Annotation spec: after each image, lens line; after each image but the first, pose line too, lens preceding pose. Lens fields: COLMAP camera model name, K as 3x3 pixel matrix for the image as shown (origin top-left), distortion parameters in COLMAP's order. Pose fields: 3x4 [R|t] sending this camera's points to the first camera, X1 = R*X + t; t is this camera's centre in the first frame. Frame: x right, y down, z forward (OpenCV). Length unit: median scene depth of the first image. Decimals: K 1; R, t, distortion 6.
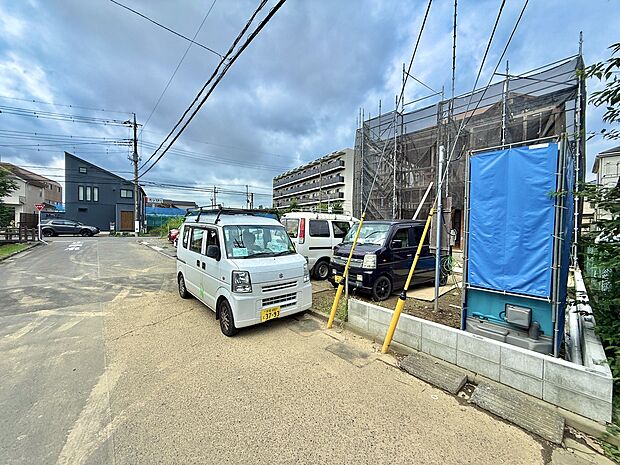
lens RADIAL K [[243.8, 0, 297.9], [0, 243.8, 232.9], [0, 0, 1]] dist [0.000642, 0.000206]
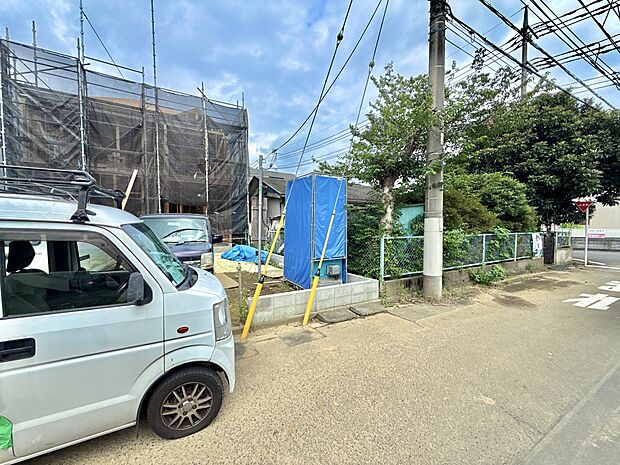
lens RADIAL K [[253.2, 0, 309.1], [0, 253.2, 233.1], [0, 0, 1]] dist [0.001384, -0.000018]
pose [[0.173736, -0.056868, 0.983149, -0.699813], [0.026604, 0.998238, 0.053040, -0.030319], [-0.984433, 0.016941, 0.174942, 0.598407]]
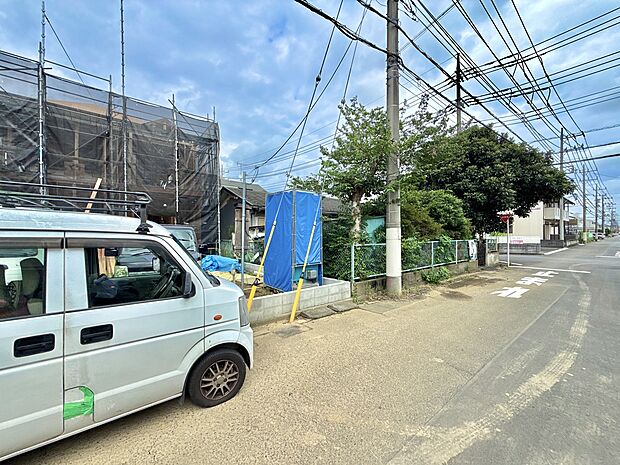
lens RADIAL K [[253.0, 0, 310.0], [0, 253.0, 232.5], [0, 0, 1]] dist [0.002302, -0.000050]
pose [[0.019052, -0.016961, 0.999675, -0.879242], [0.029797, 0.999422, 0.016389, -0.035562], [-0.999374, 0.029475, 0.019546, 0.681562]]
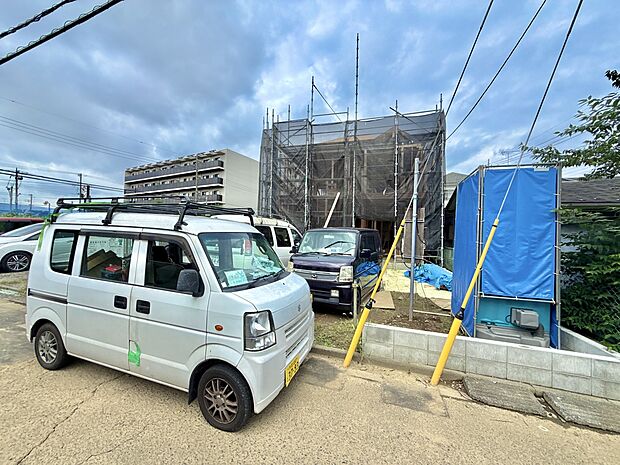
lens RADIAL K [[248.8, 0, 301.6], [0, 248.8, 233.5], [0, 0, 1]] dist [0.000706, 0.000135]
pose [[0.860785, 0.011006, 0.508850, -0.399541], [-0.000904, 0.999798, -0.020094, -0.016236], [-0.508968, 0.016837, 0.860621, 0.379760]]
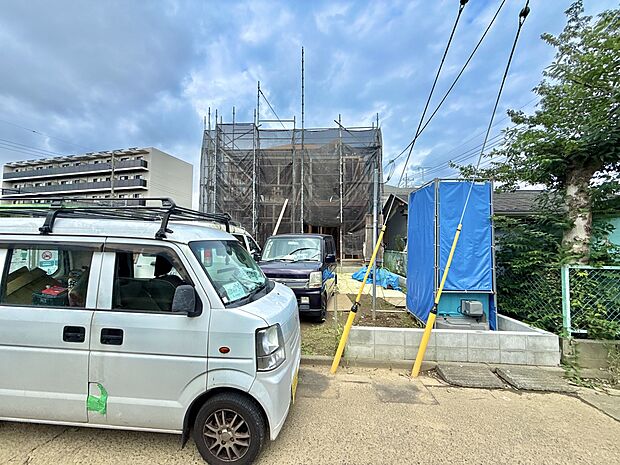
lens RADIAL K [[250.6, 0, 303.7], [0, 250.6, 233.1], [0, 0, 1]] dist [0.000763, -0.000260]
pose [[0.699246, 0.014785, 0.714728, -0.509658], [0.025010, 0.998668, -0.045127, -0.018141], [-0.714444, 0.049430, 0.697945, 0.486201]]
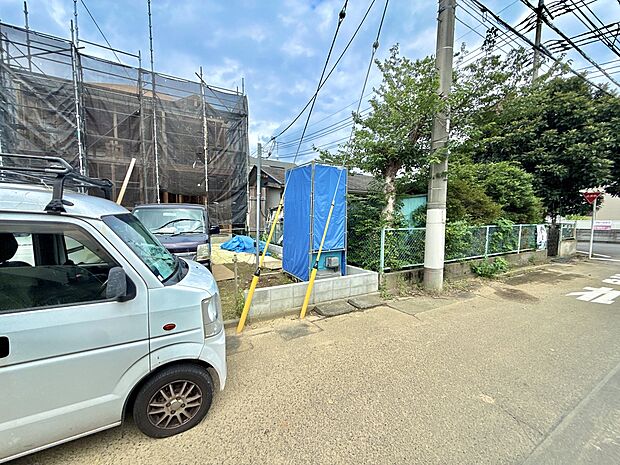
lens RADIAL K [[251.5, 0, 308.7], [0, 251.5, 235.2], [0, 0, 1]] dist [-0.000829, 0.000519]
pose [[0.184911, -0.103716, 0.977267, -0.658980], [0.022107, 0.994603, 0.101373, -0.034243], [-0.982507, 0.002860, 0.186206, 0.587945]]
